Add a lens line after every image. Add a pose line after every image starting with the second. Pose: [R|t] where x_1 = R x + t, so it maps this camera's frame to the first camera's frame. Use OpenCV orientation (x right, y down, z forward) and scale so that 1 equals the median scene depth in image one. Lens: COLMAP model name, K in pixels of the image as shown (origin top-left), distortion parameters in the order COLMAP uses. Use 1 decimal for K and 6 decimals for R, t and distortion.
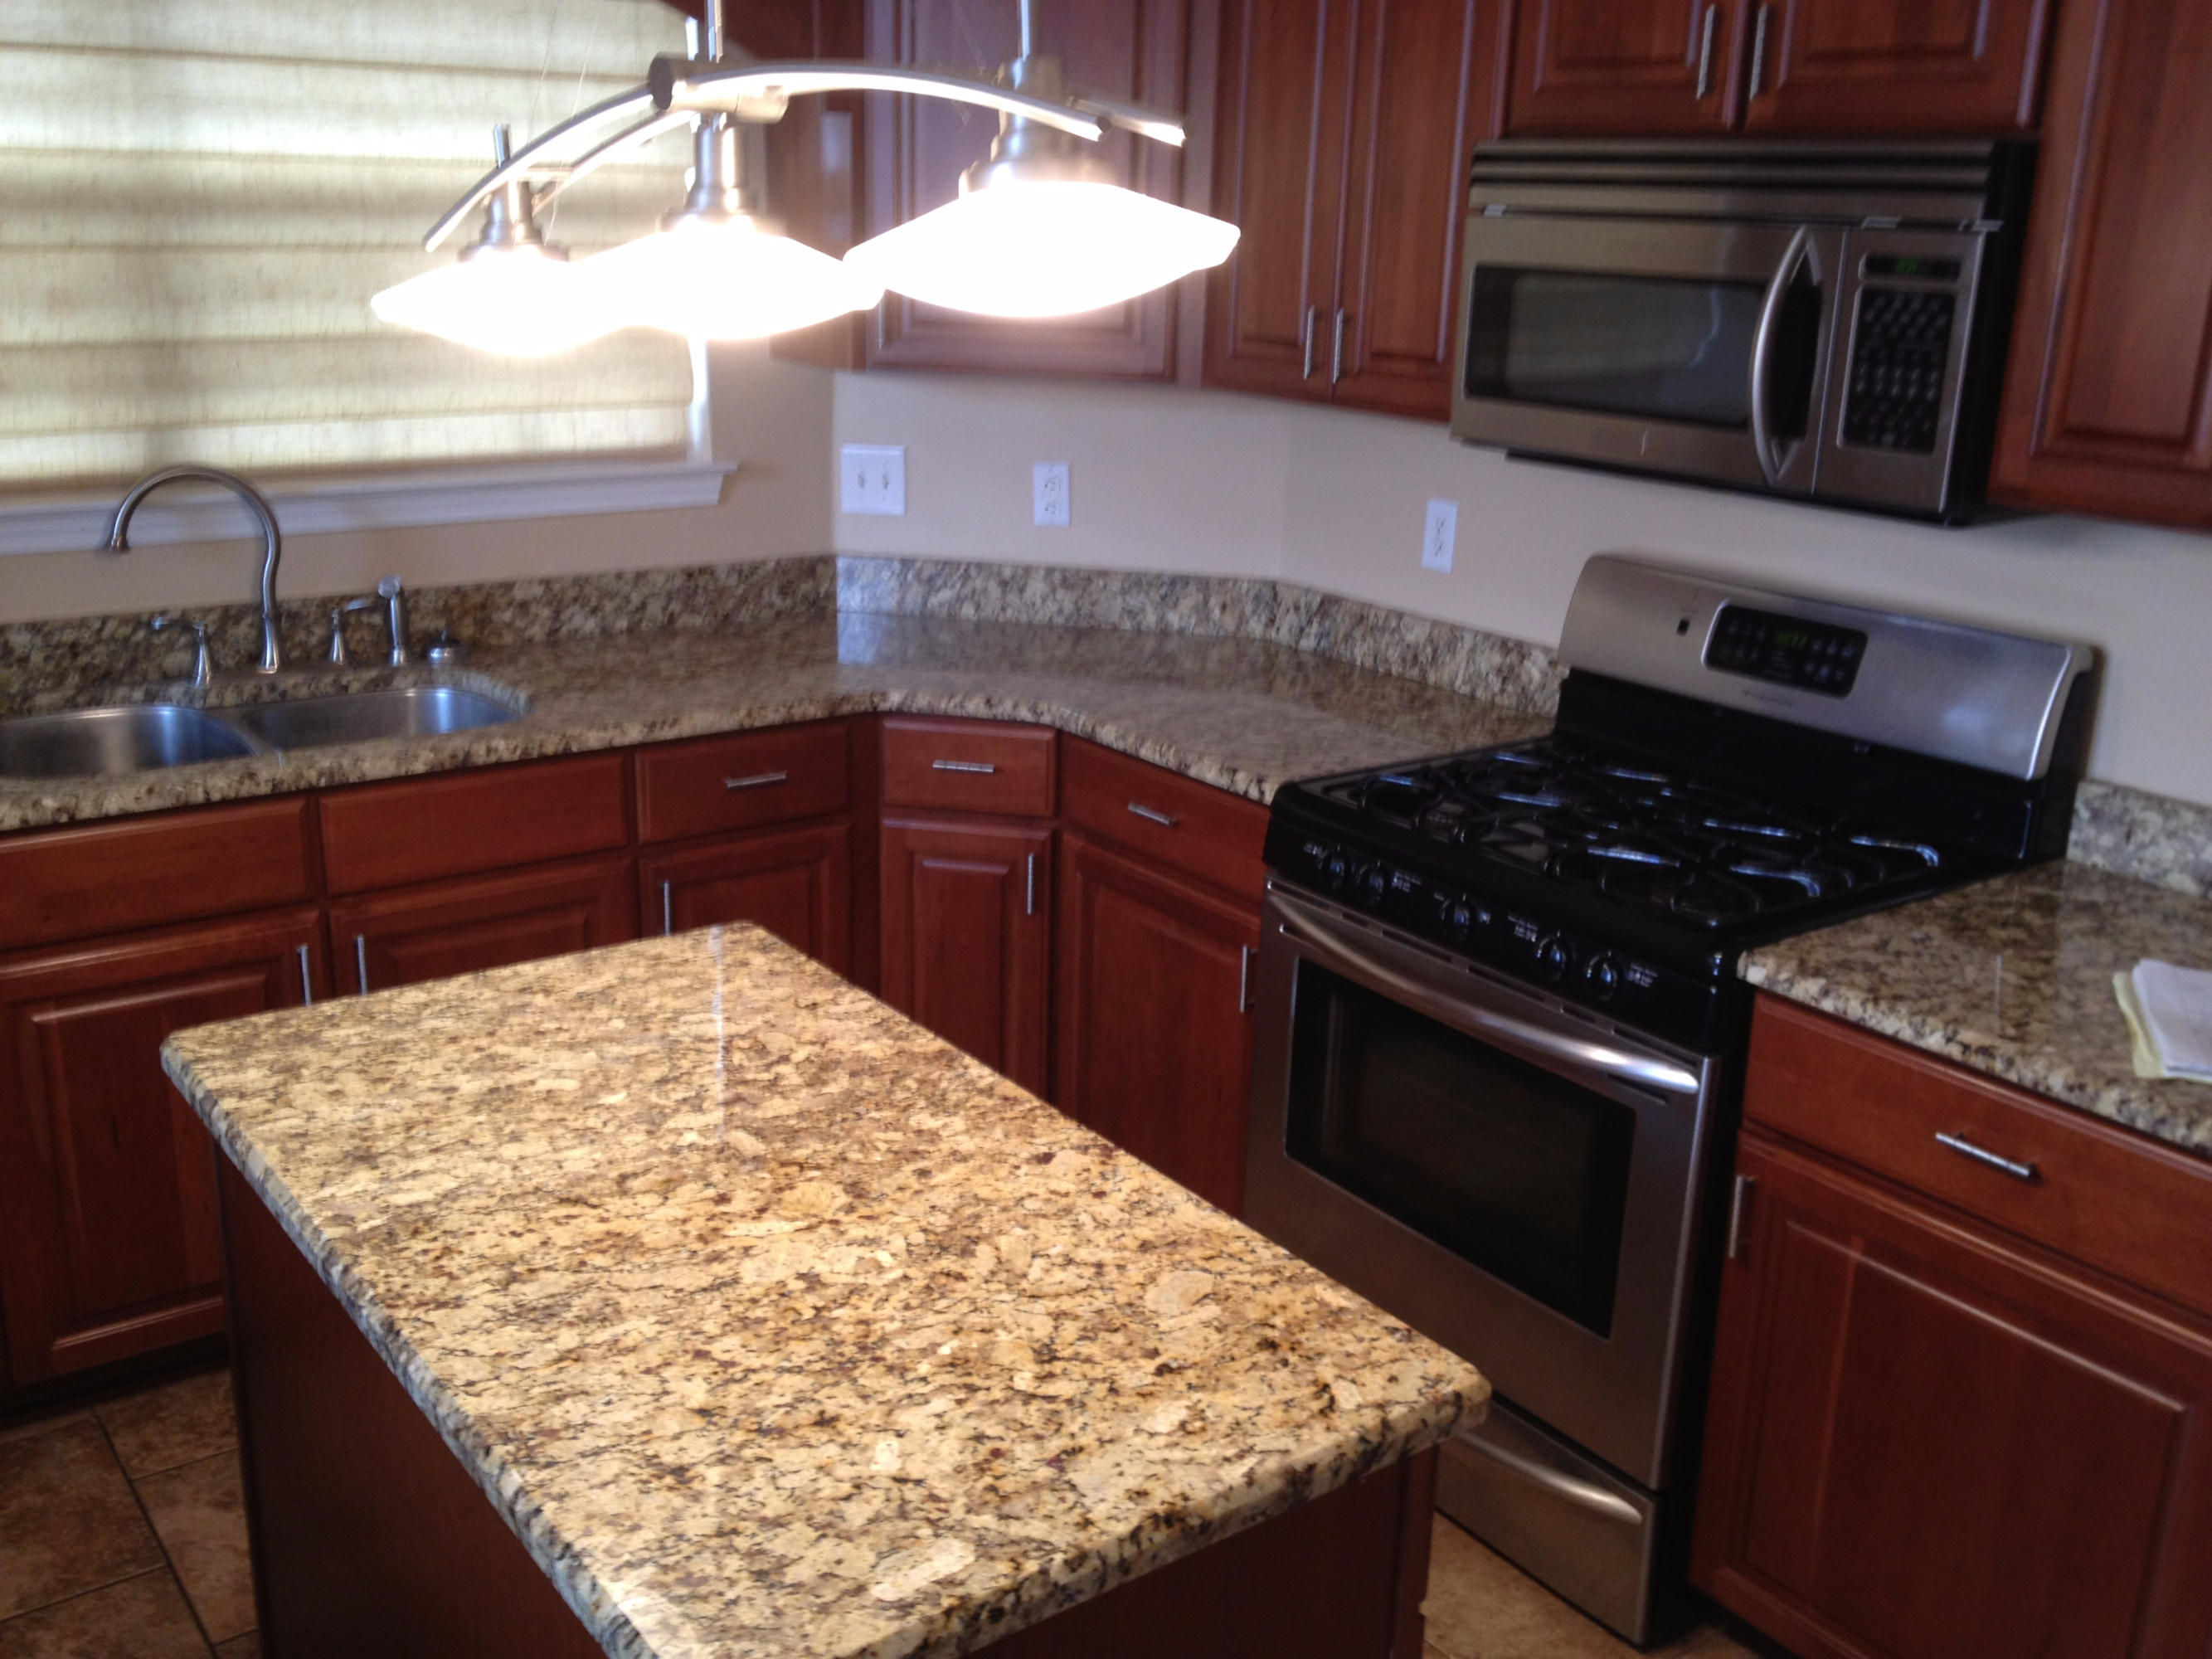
lens RADIAL K [[2091.9, 0, 1102.4], [0, 2091.9, 840.0], [0, 0, 1]] dist [0.033714, 0.000000]
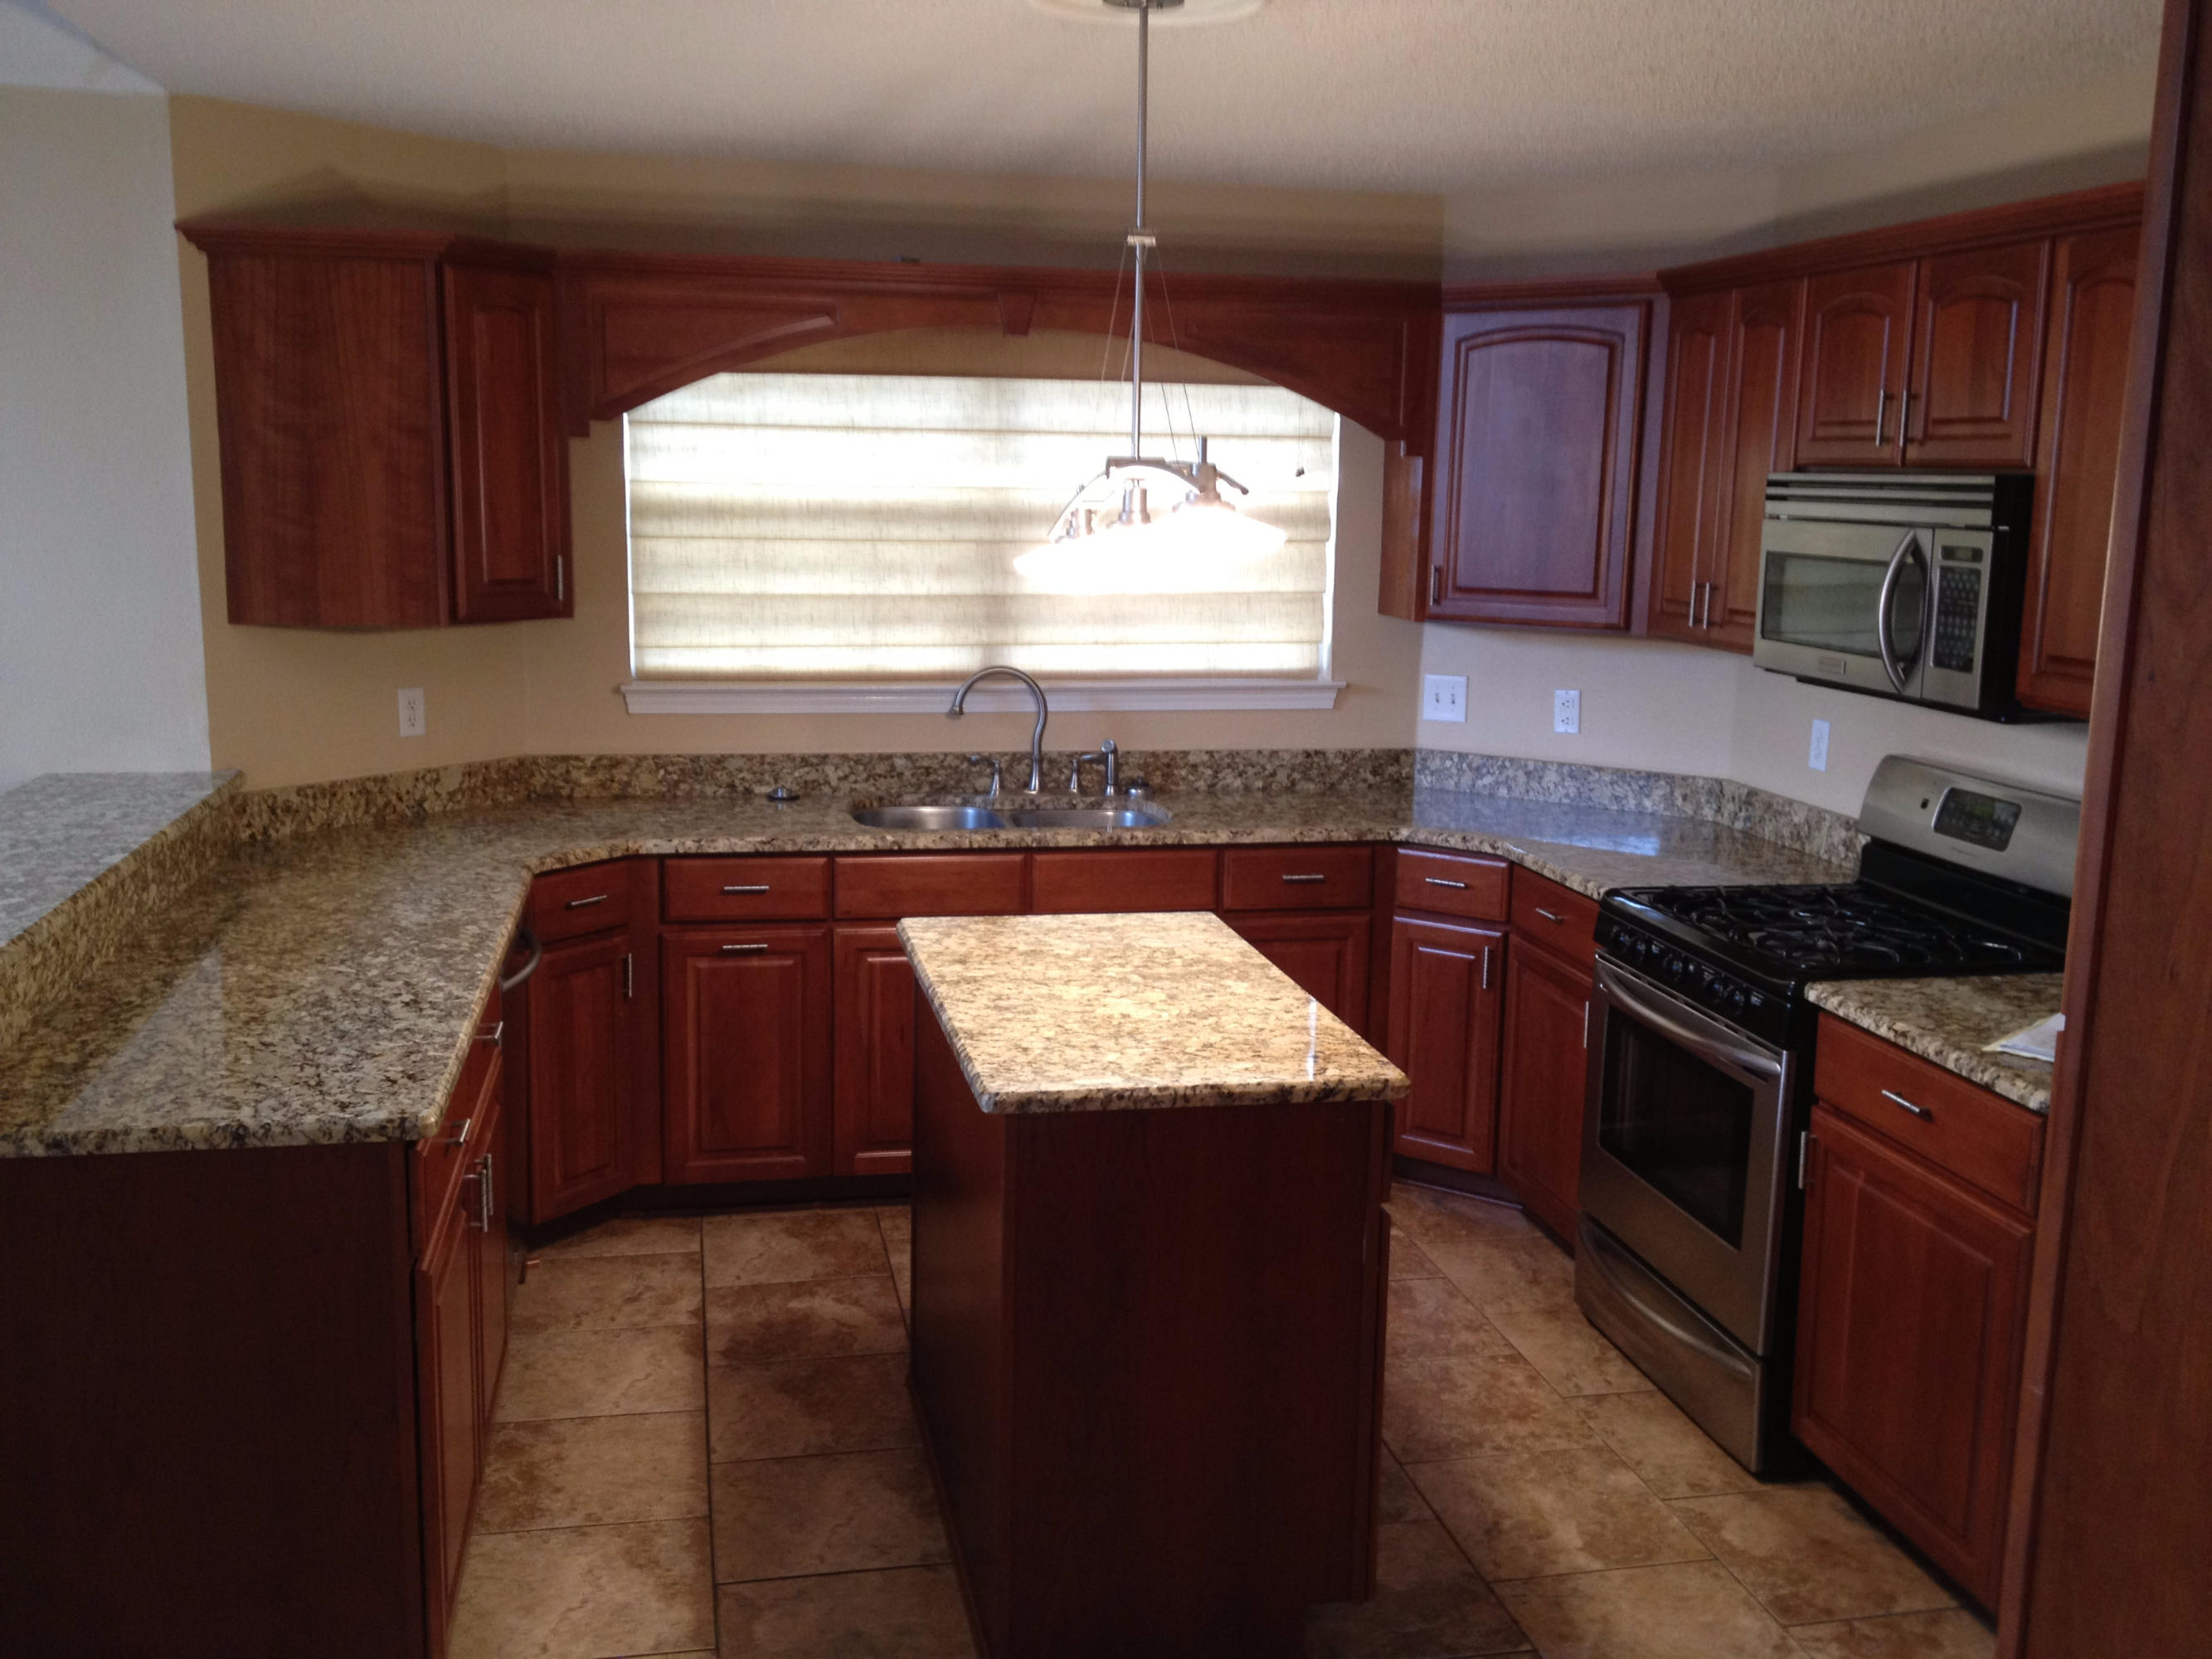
lens RADIAL K [[2091.9, 0, 1104.5], [0, 2091.9, 829.6], [0, 0, 1]] dist [0.033714, 0.000000]
pose [[0.907956, 0.059742, -0.414786, 0.381200], [-0.116617, 0.986710, -0.113154, 0.144601], [0.402513, 0.151110, 0.902856, -0.506221]]
